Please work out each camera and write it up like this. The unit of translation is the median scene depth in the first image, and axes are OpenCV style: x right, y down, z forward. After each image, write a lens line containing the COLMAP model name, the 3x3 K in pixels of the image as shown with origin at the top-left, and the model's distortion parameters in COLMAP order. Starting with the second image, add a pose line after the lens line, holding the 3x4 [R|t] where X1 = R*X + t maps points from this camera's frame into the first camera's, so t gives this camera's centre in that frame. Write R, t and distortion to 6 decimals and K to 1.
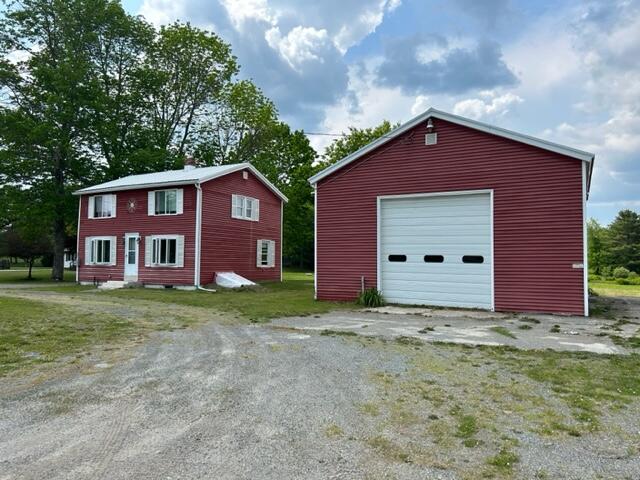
lens RADIAL K [[484.0, 0, 318.9], [0, 484.0, 240.7], [0, 0, 1]] dist [0.042788, -0.040781]
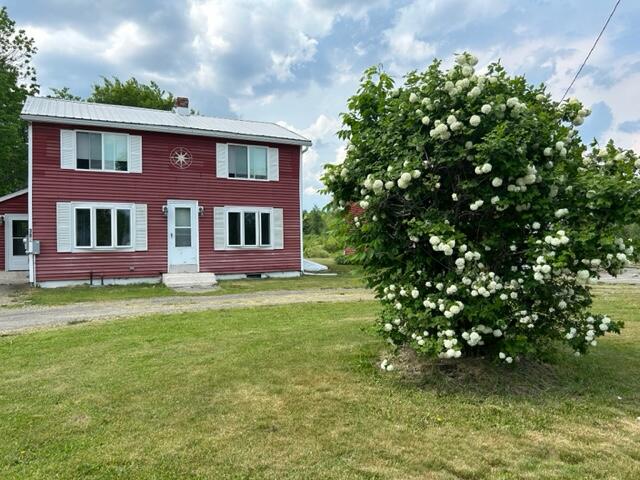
lens RADIAL K [[484.0, 0, 317.1], [0, 484.0, 238.1], [0, 0, 1]] dist [0.042788, -0.040781]
pose [[0.550431, -0.009797, 0.834823, -0.848849], [-0.025176, 0.999282, 0.028327, 0.012190], [-0.834501, -0.036609, 0.549789, 0.486520]]
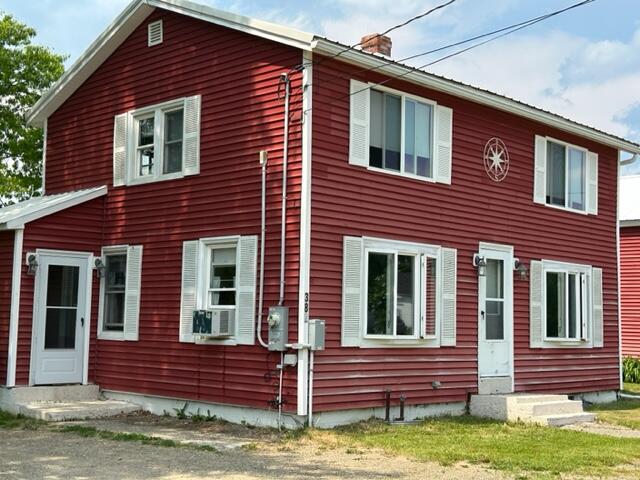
lens RADIAL K [[899.8, 0, 334.1], [0, 899.8, 251.4], [0, 0, 1]] dist [0.204942, 0.000000]
pose [[0.226217, 0.069283, 0.971610, -1.015333], [-0.065948, 0.996268, -0.055687, 0.030129], [-0.971842, -0.051479, 0.229941, 0.978648]]
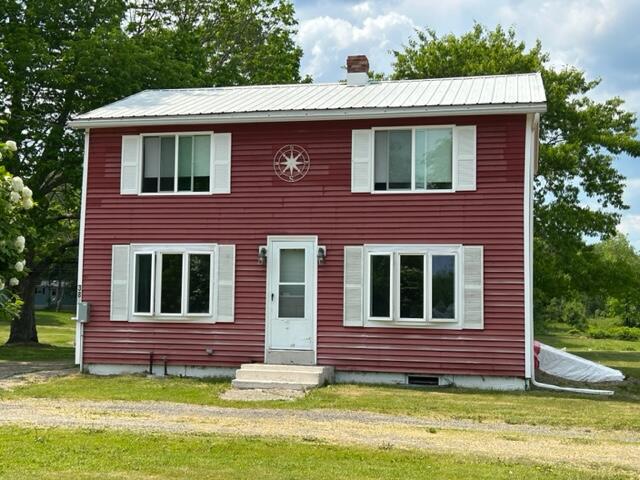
lens RADIAL K [[899.8, 0, 324.2], [0, 899.8, 251.6], [0, 0, 1]] dist [0.204942, 0.000000]
pose [[0.958045, 0.025508, 0.285480, -0.568142], [-0.021164, 0.999609, -0.018293, 0.008405], [-0.285835, 0.011484, 0.958210, 0.322885]]
